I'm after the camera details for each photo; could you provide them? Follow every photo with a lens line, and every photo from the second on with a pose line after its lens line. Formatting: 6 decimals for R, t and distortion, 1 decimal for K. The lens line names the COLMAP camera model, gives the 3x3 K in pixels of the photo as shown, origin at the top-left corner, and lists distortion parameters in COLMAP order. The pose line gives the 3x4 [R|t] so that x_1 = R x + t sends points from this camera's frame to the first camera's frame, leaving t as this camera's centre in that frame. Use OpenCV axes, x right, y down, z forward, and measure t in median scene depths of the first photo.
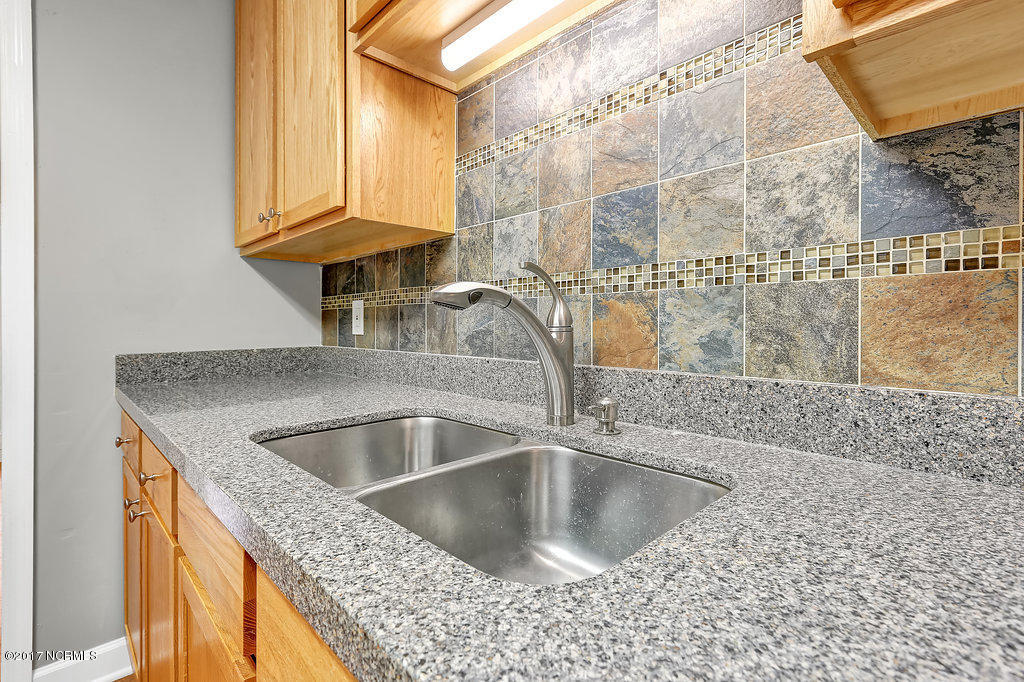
lens RADIAL K [[482.1, 0, 512.0], [0, 482.1, 335.3], [0, 0, 1]] dist [-0.002286, -0.000136]
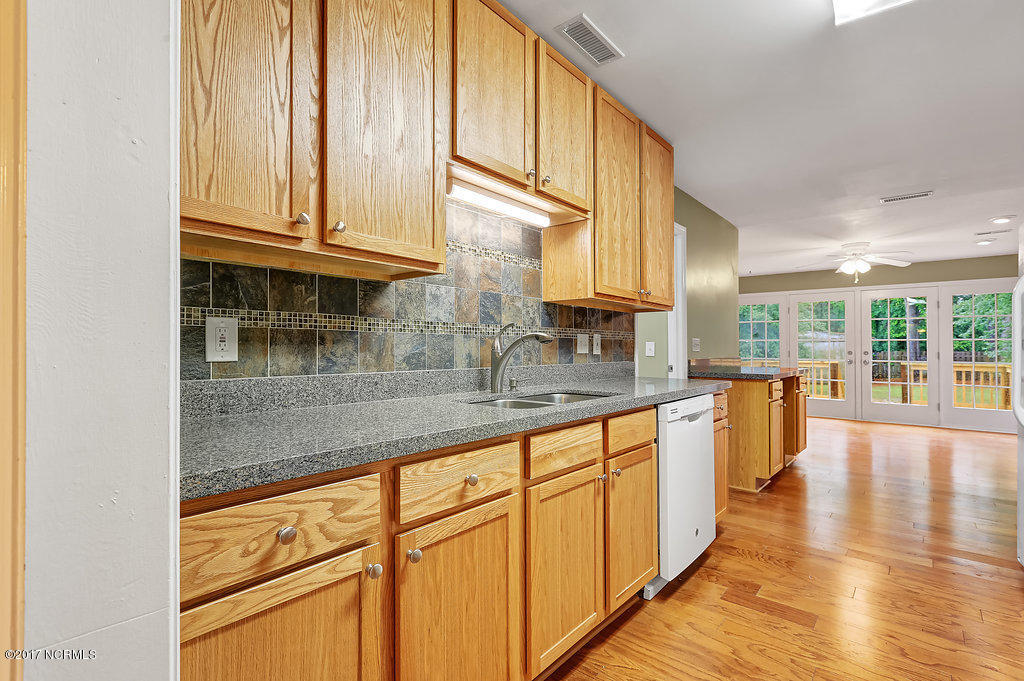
lens RADIAL K [[482.1, 0, 510.8], [0, 482.1, 343.1], [0, 0, 1]] dist [-0.002286, -0.000136]
pose [[-0.099928, 0.005876, 0.994977, -1.495514], [0.013262, 0.999902, -0.004573, -0.027957], [-0.994906, 0.012739, -0.099996, 0.804395]]
